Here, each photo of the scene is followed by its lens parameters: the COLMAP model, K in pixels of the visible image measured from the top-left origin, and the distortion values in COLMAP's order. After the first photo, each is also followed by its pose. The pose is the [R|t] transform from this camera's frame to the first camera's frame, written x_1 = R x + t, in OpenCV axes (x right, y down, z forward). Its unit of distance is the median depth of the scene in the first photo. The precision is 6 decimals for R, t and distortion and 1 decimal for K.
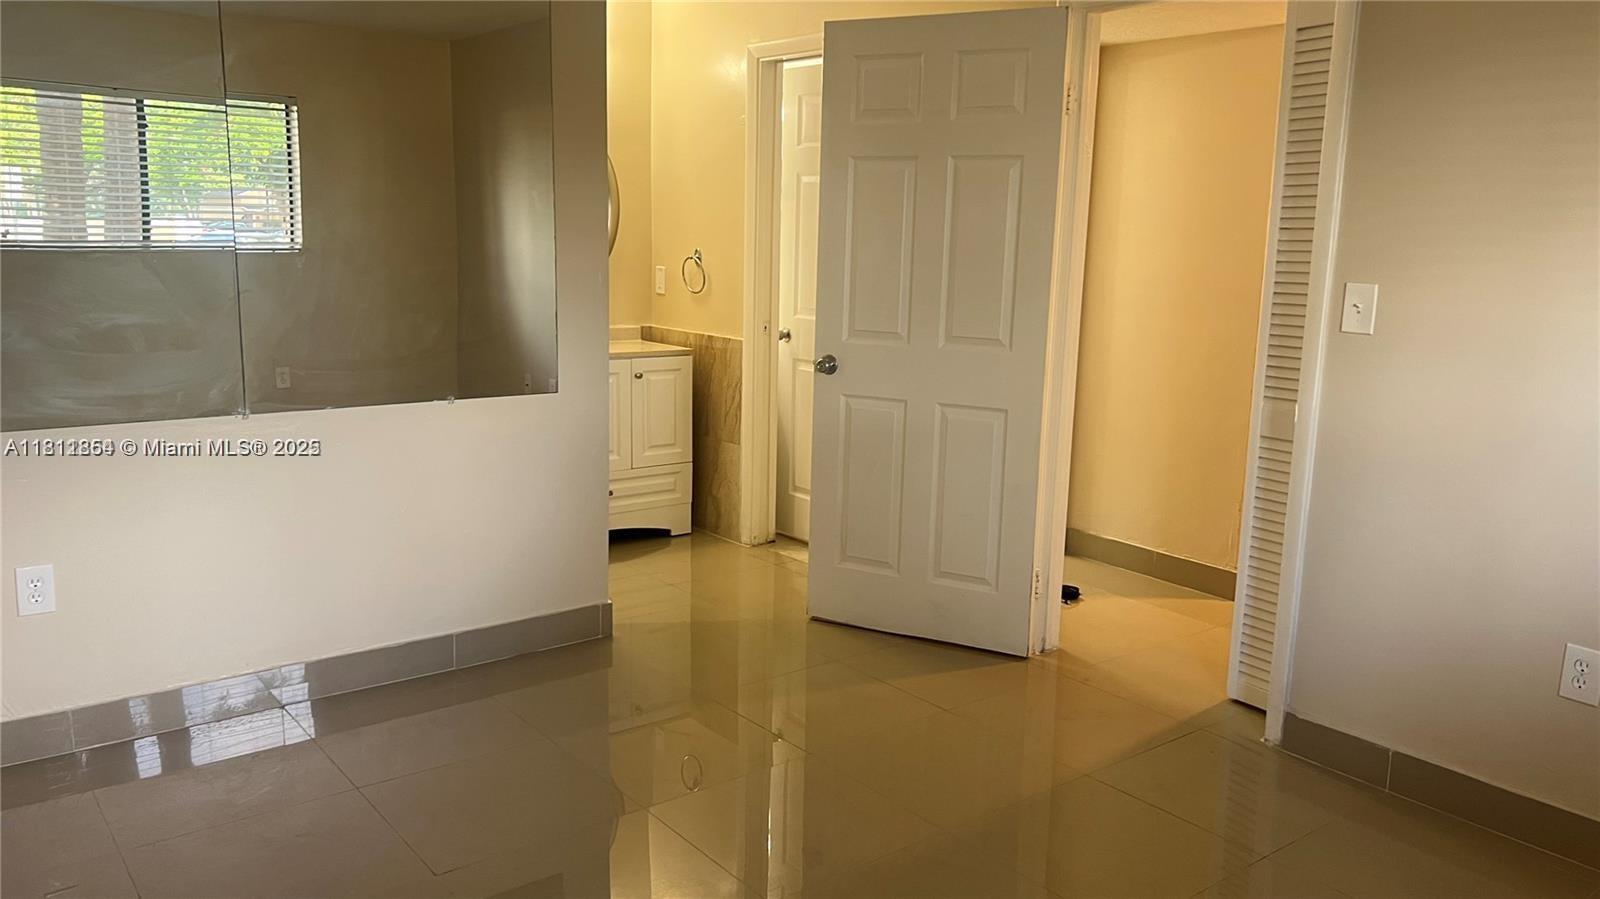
lens RADIAL K [[1168.8, 0, 799.5], [0, 1168.8, 457.1], [0, 0, 1]] dist [0.005386, 0.003185]
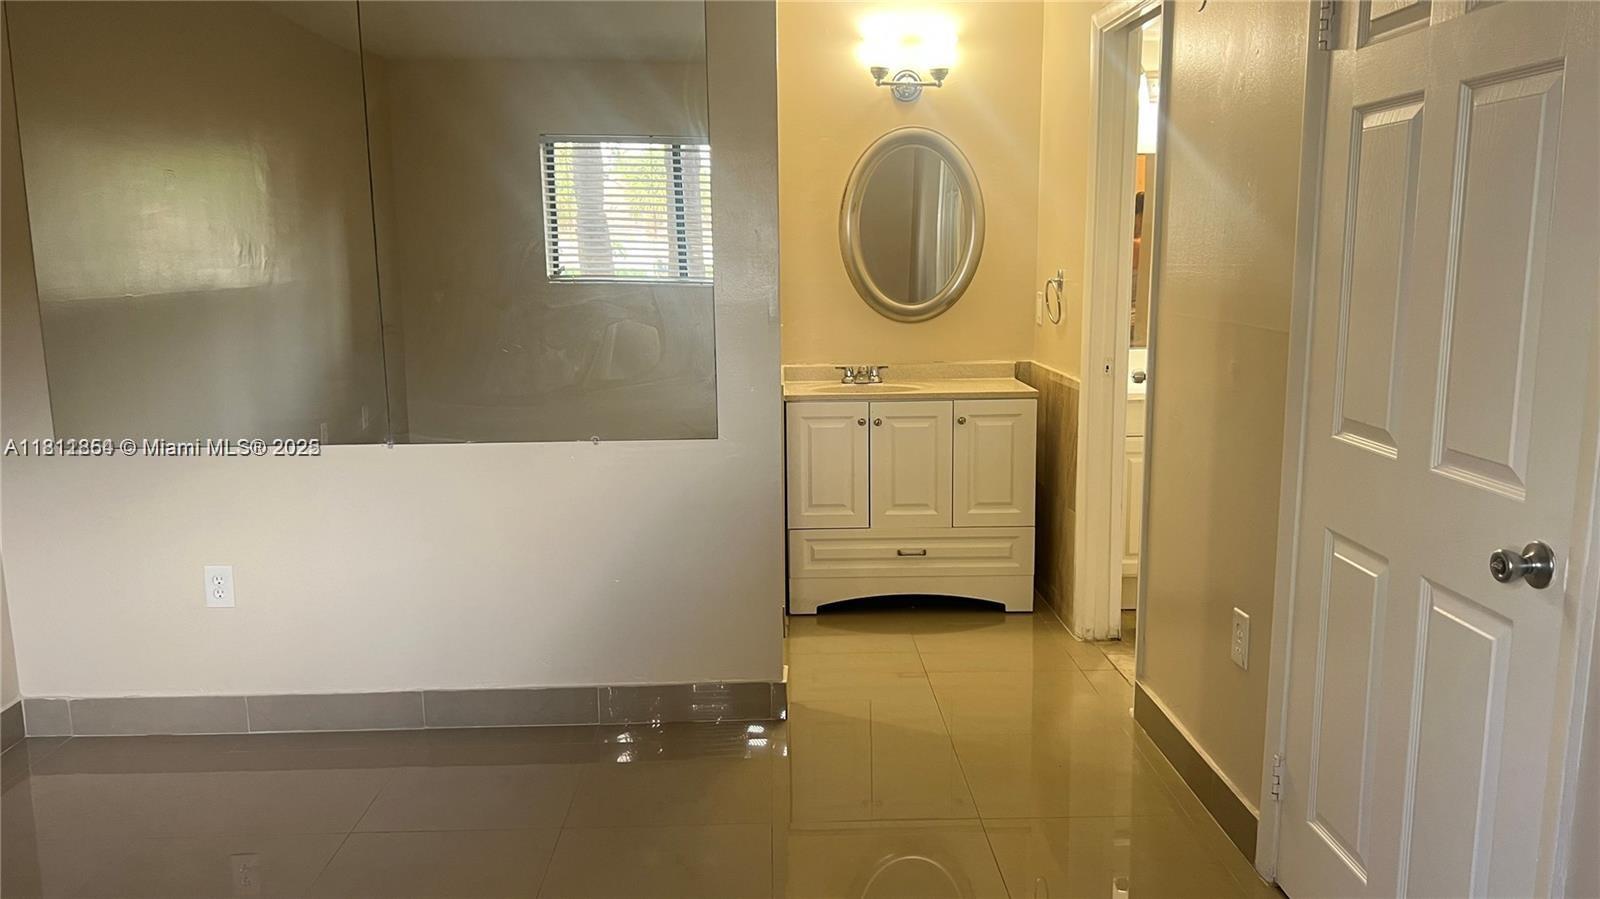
lens RADIAL K [[1187.9, 0, 793.2], [0, 1187.9, 447.6], [0, 0, 1]] dist [0.164333, -0.359098]
pose [[0.801650, 0.066460, -0.594088, 0.276445], [-0.082488, 0.996592, 0.000180, -0.038468], [0.592076, 0.048861, 0.804400, 0.215433]]
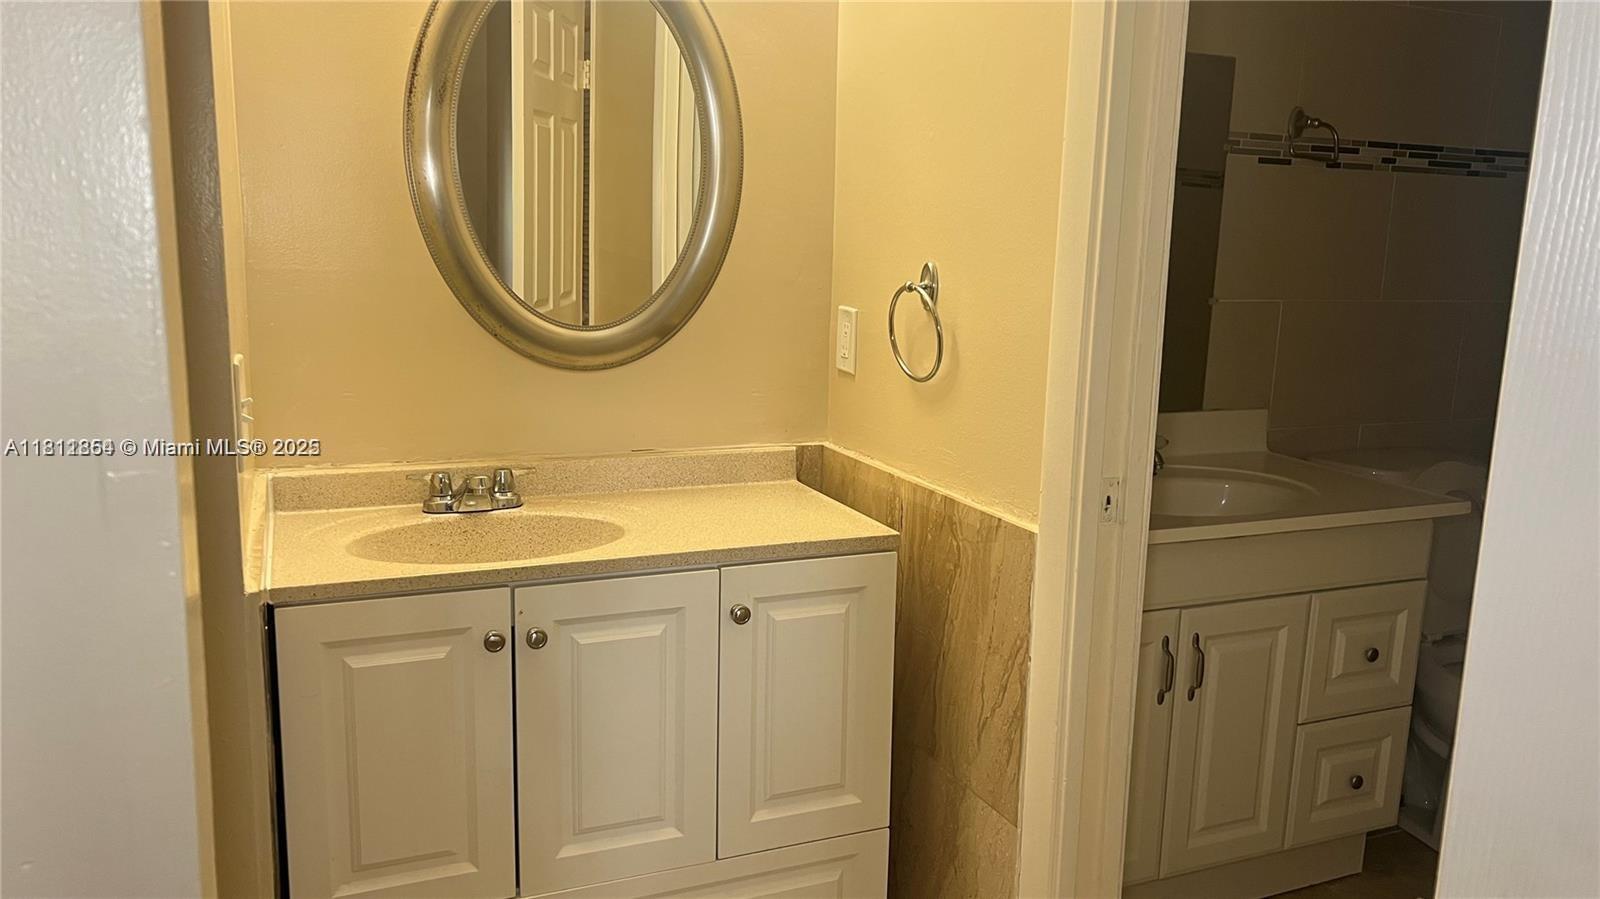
lens RADIAL K [[1202.6, 0, 838.3], [0, 1202.6, 447.1], [0, 0, 1]] dist [0.043845, -0.001900]
pose [[0.973058, 0.043227, -0.226472, -0.025331], [-0.048214, 0.998700, -0.016534, -0.112870], [0.225462, 0.027008, 0.973877, 0.624050]]
